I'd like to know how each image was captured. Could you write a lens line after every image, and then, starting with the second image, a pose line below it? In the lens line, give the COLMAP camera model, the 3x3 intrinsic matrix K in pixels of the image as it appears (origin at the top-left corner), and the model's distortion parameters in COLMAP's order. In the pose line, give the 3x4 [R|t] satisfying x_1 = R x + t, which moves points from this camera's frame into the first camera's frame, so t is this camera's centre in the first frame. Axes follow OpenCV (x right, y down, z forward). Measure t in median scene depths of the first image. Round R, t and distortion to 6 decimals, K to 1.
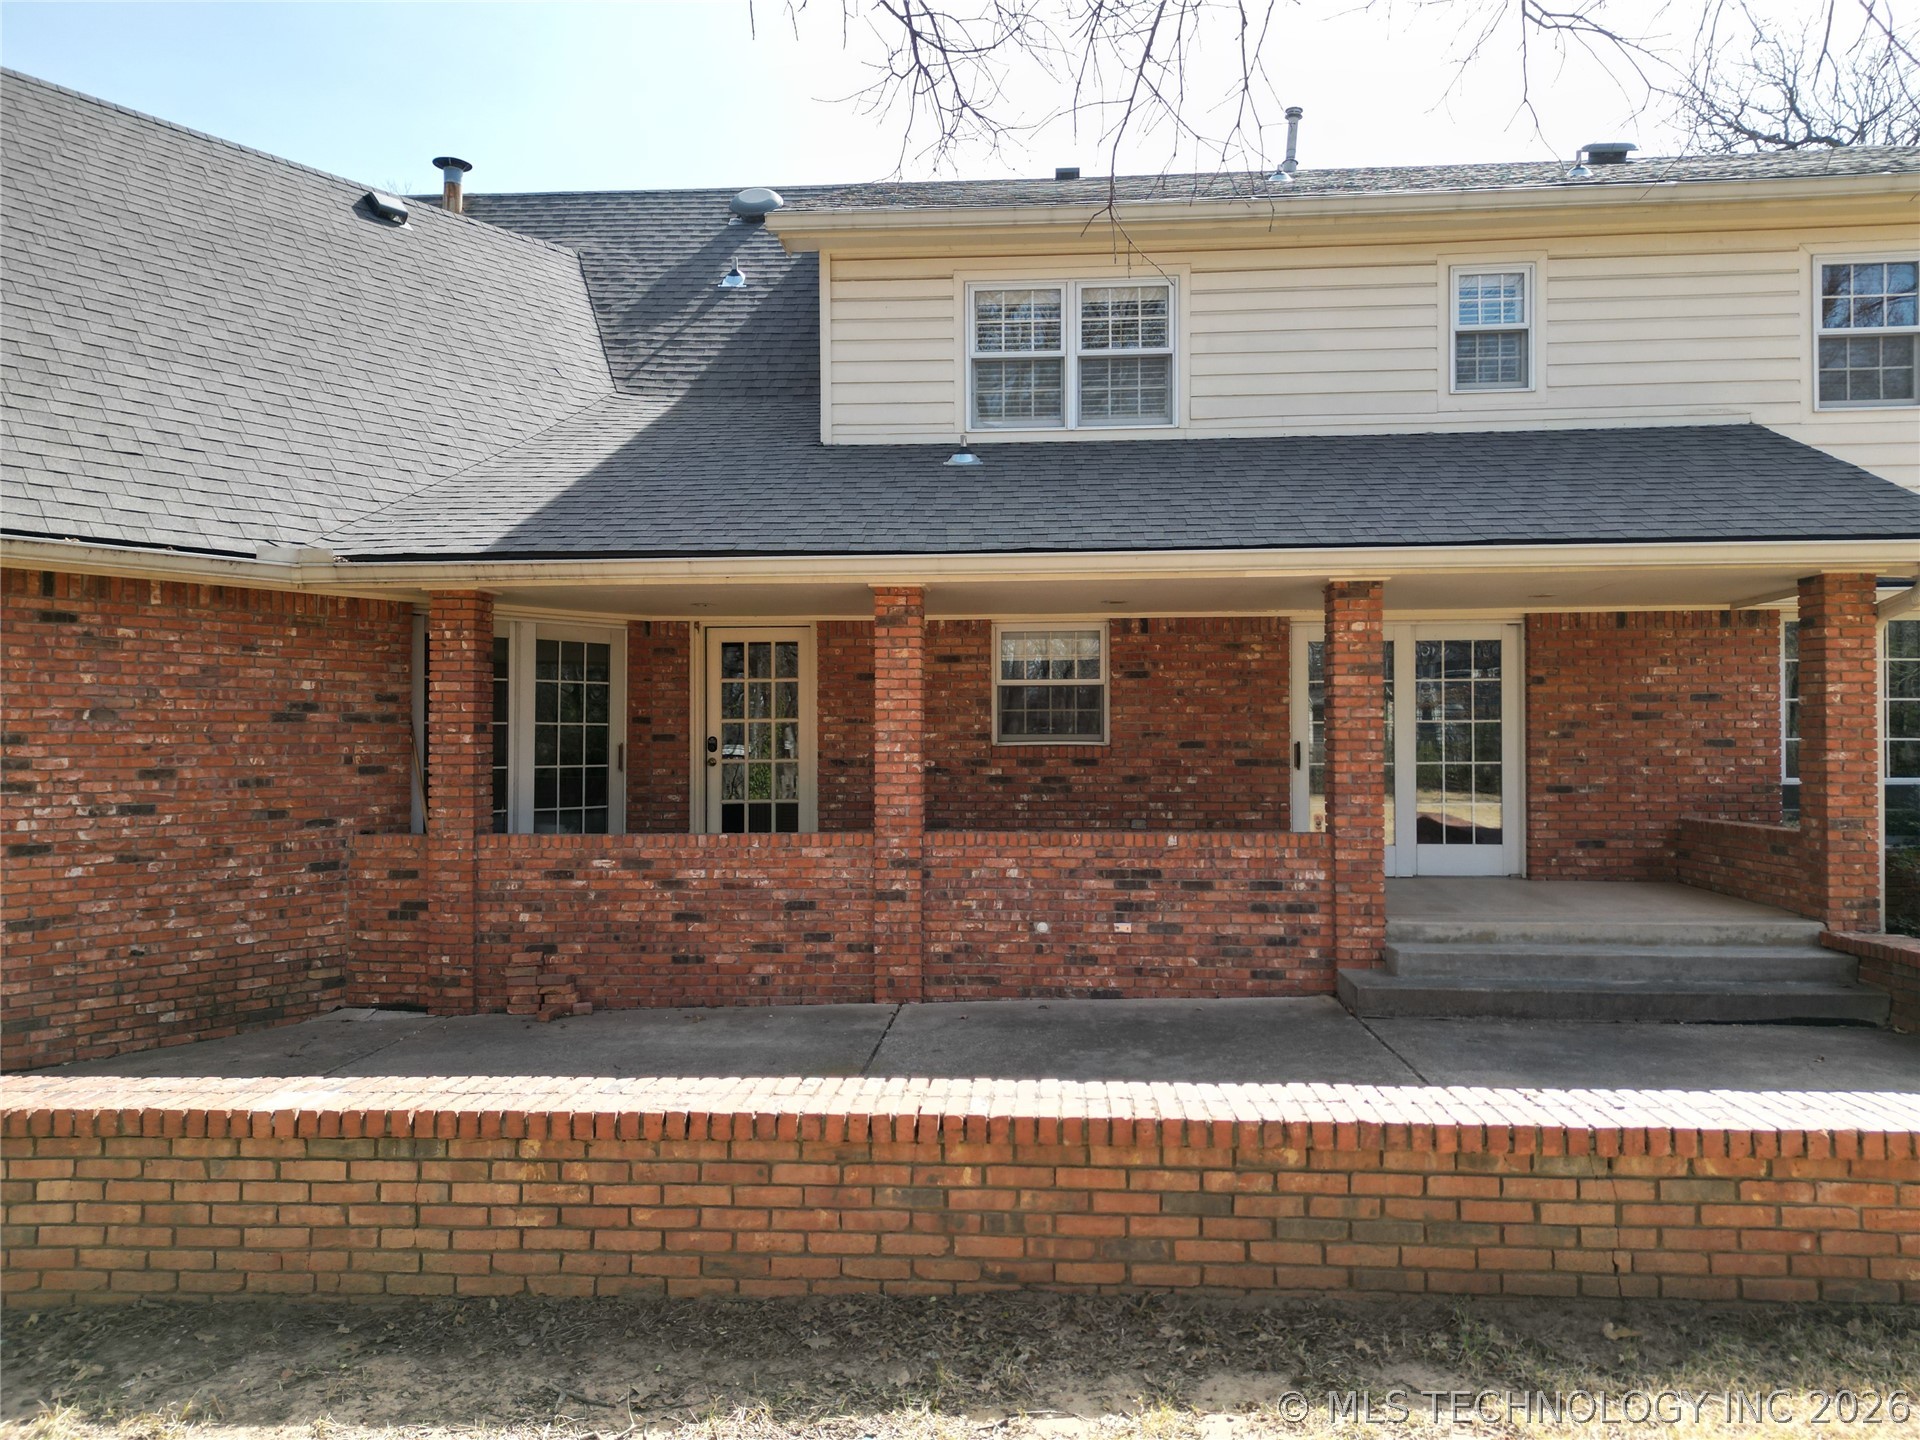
lens RADIAL K [[1337.7, 0, 952.2], [0, 1337.7, 724.0], [0, 0, 1]] dist [0.052942, -0.045564]
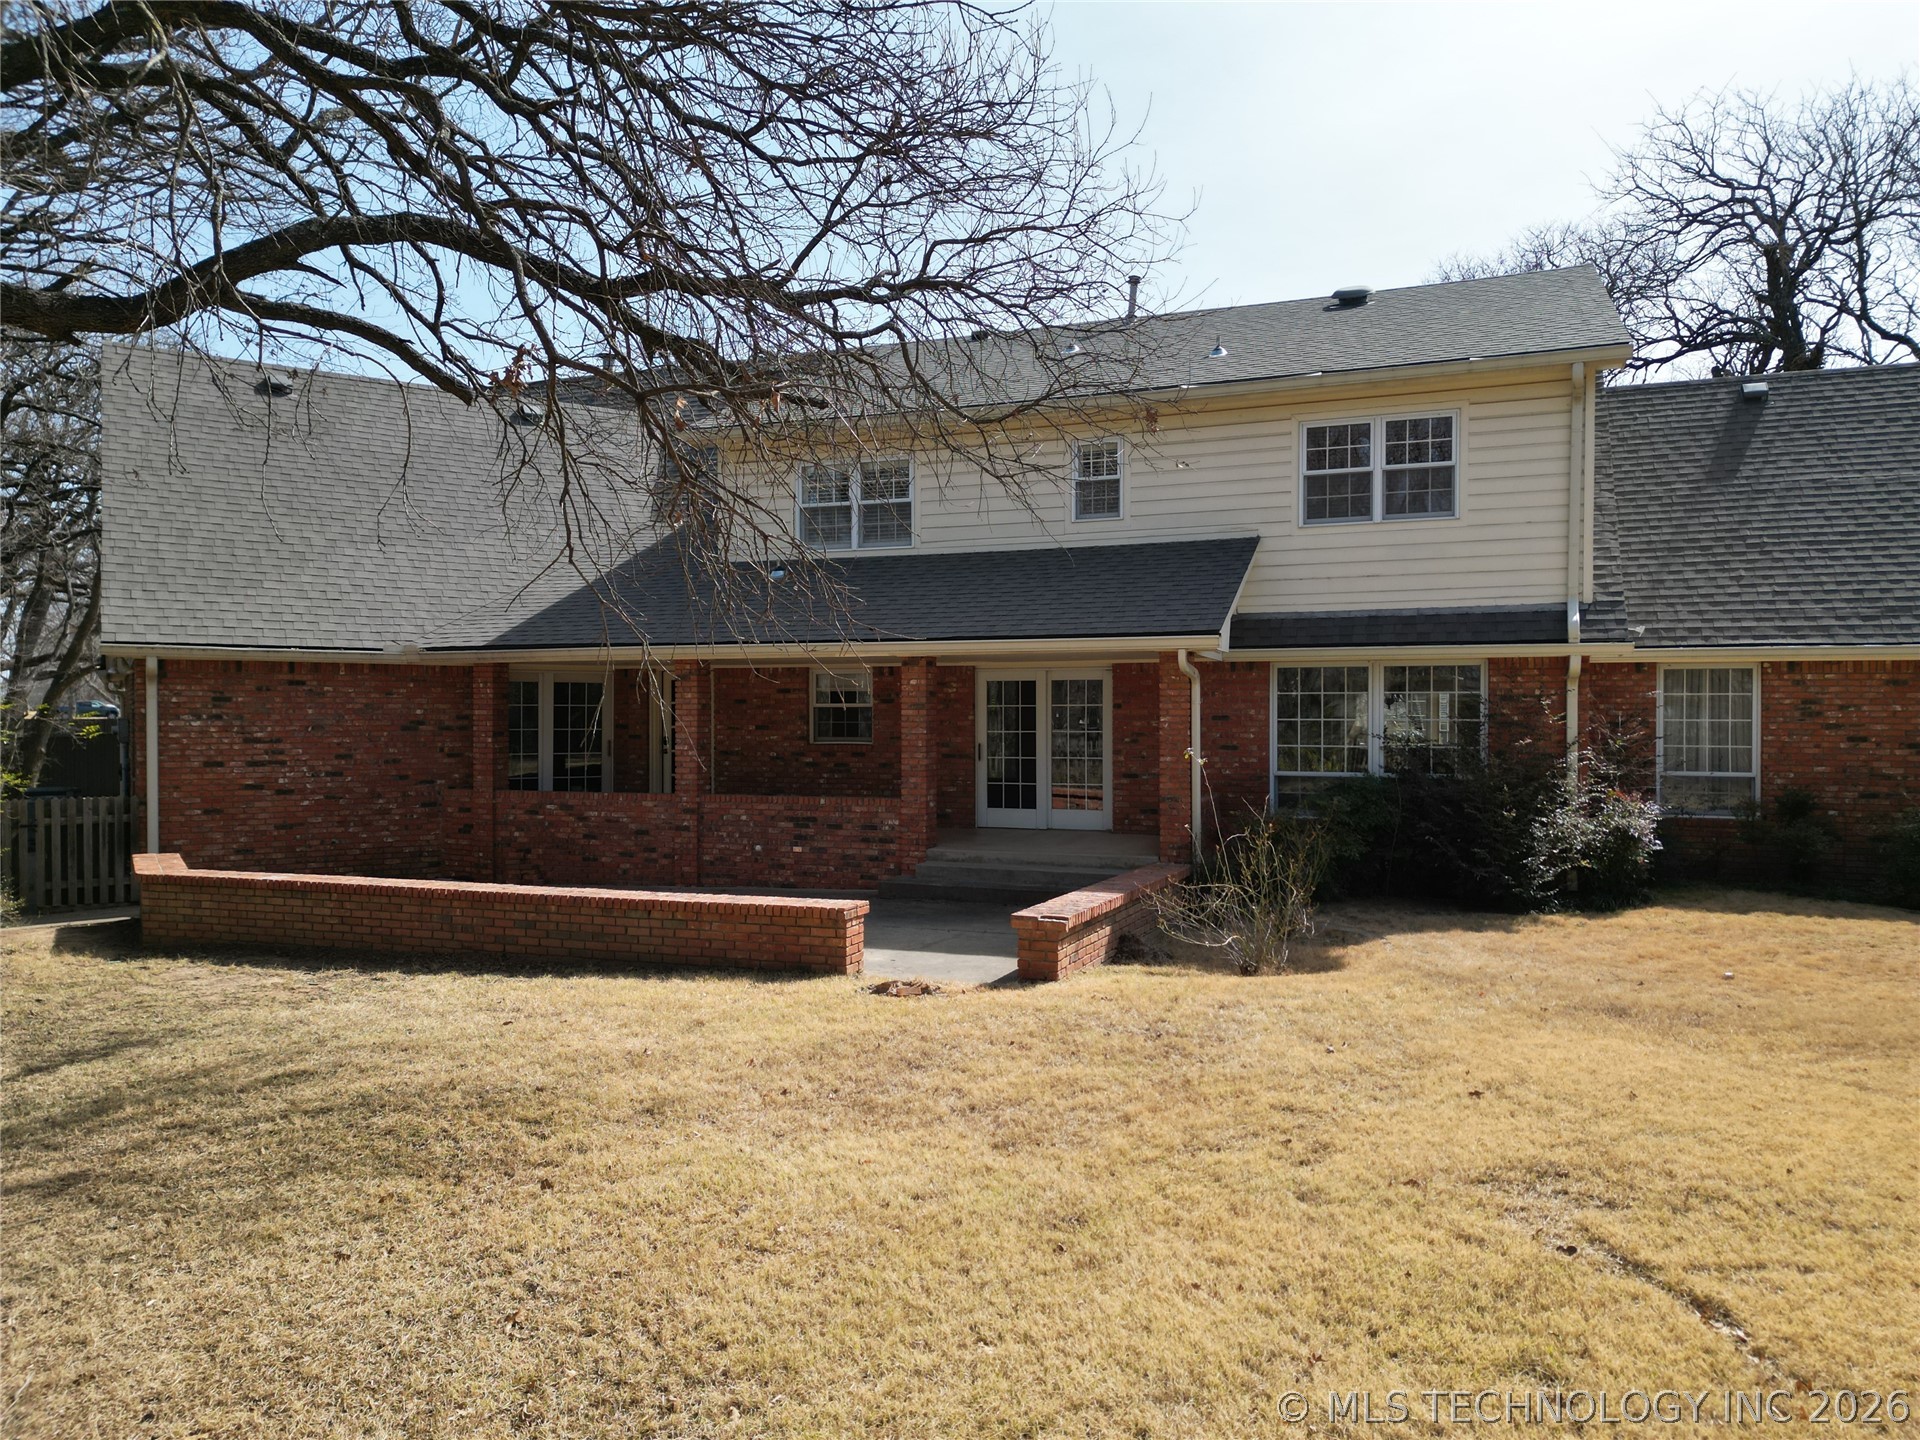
lens RADIAL K [[1337.7, 0, 962.7], [0, 1337.7, 719.1], [0, 0, 1]] dist [0.052942, -0.045564]
pose [[0.955215, 0.005446, -0.295862, 0.863586], [0.000190, 0.999819, 0.019019, -0.055792], [0.295912, -0.018224, 0.955041, -0.639349]]
